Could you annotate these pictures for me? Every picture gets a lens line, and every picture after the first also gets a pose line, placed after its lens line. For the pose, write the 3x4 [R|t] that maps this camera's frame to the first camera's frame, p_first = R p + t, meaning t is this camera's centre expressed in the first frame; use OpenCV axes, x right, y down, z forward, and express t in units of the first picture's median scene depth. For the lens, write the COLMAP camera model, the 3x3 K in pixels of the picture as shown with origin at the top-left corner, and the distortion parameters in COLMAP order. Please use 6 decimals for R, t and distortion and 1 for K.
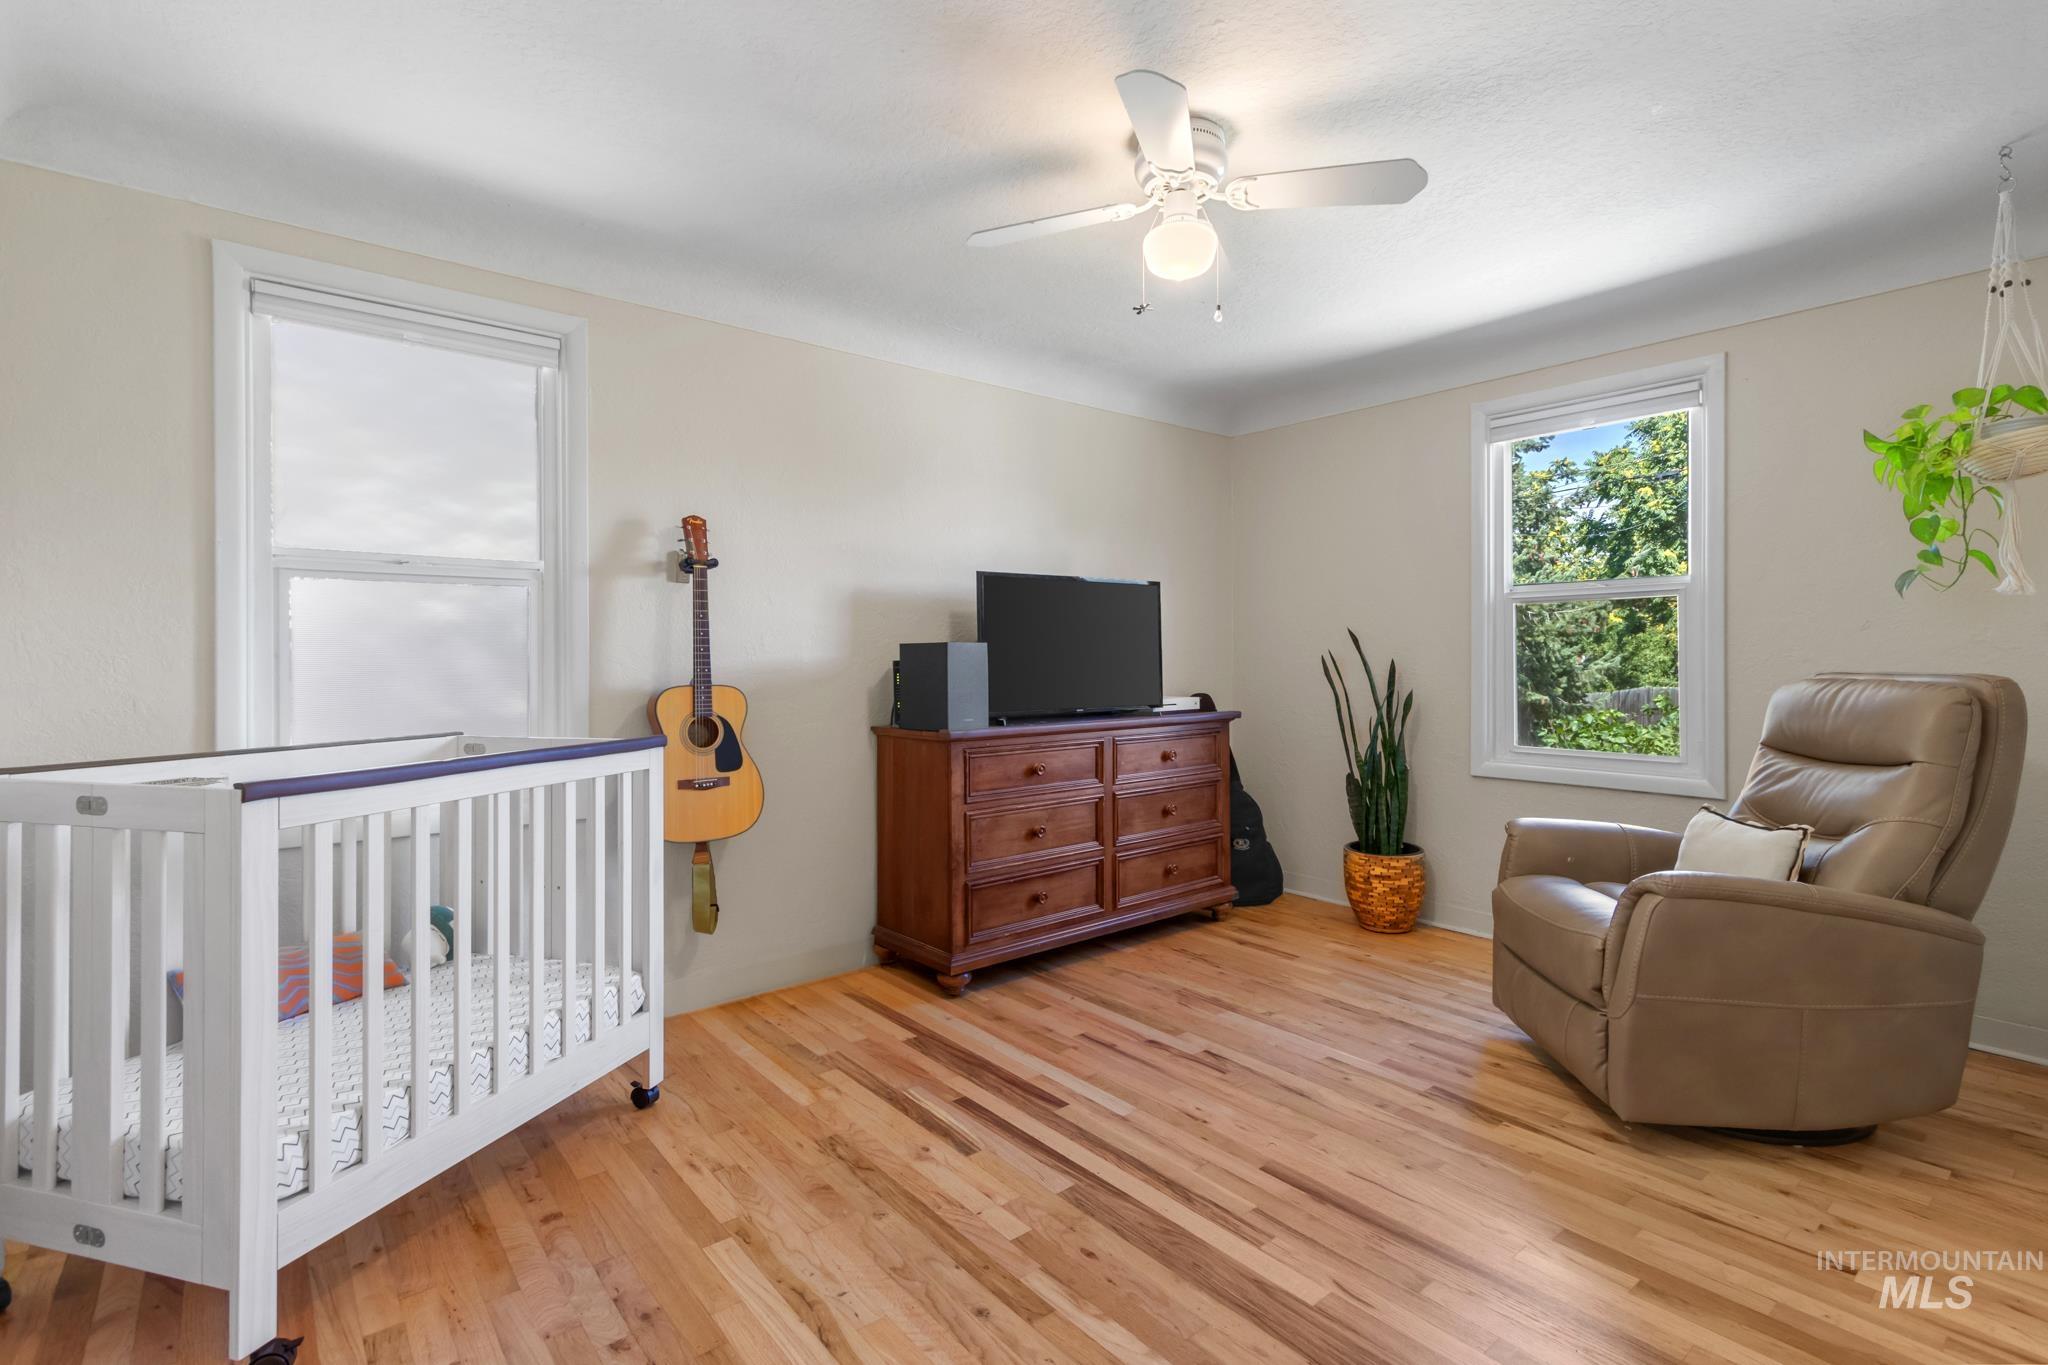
lens RADIAL K [[949.8, 0, 1024.7], [0, 949.8, 663.5], [0, 0, 1]] dist [0.007561, -0.000027]
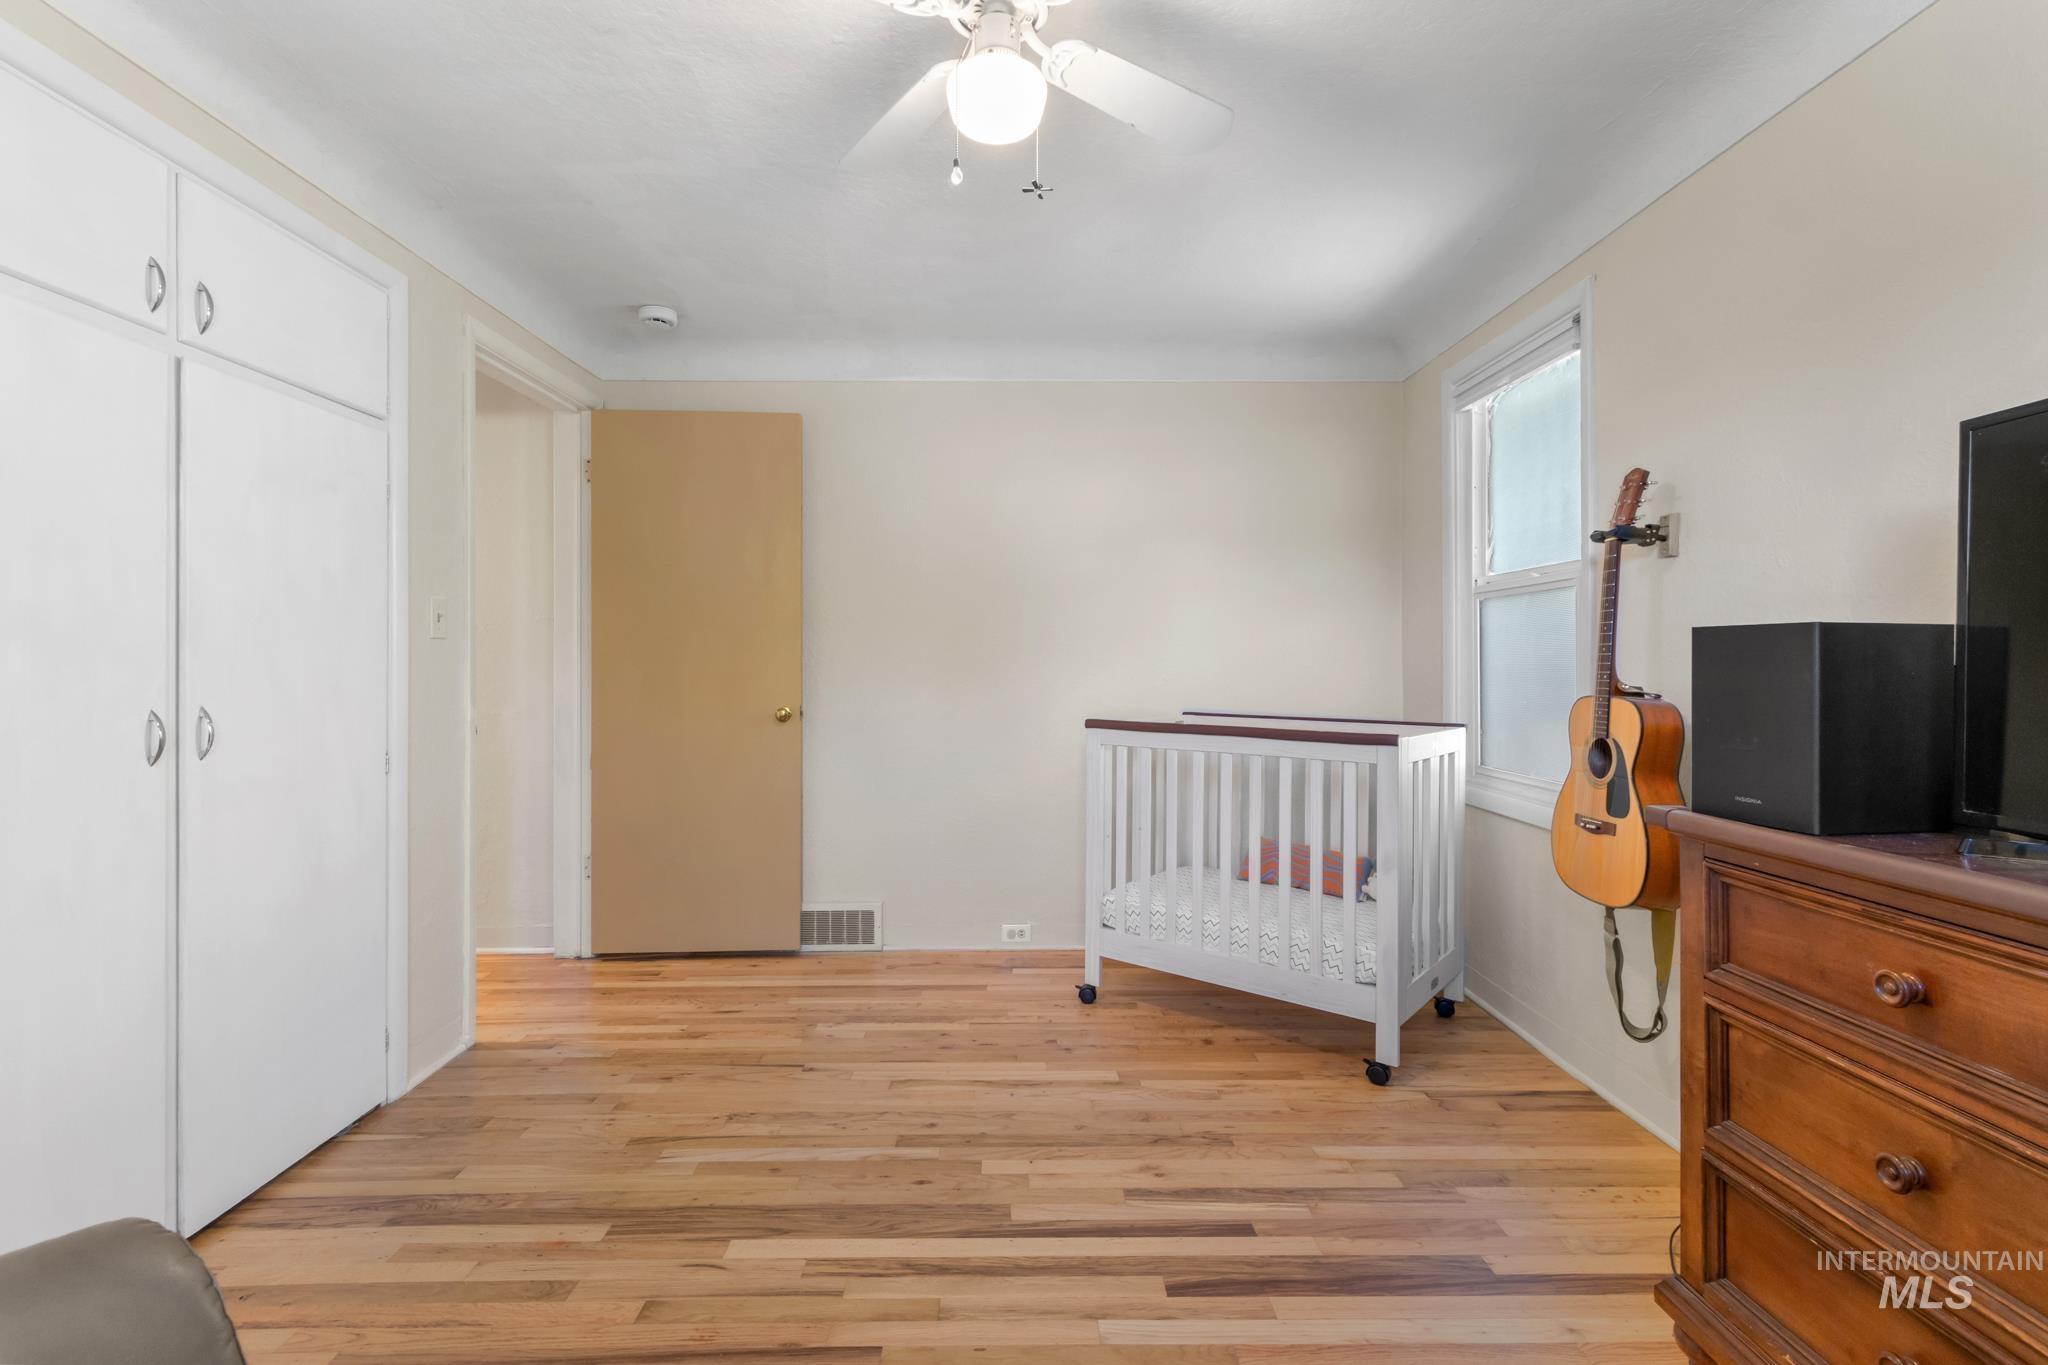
lens RADIAL K [[949.8, 0, 1024.7], [0, 949.8, 663.5], [0, 0, 1]] dist [0.007561, -0.000027]
pose [[-0.626413, -0.000739, -0.779491, 0.751271], [-0.001626, 0.999999, 0.000359, -0.004321], [0.779490, 0.001492, -0.626413, 1.541115]]
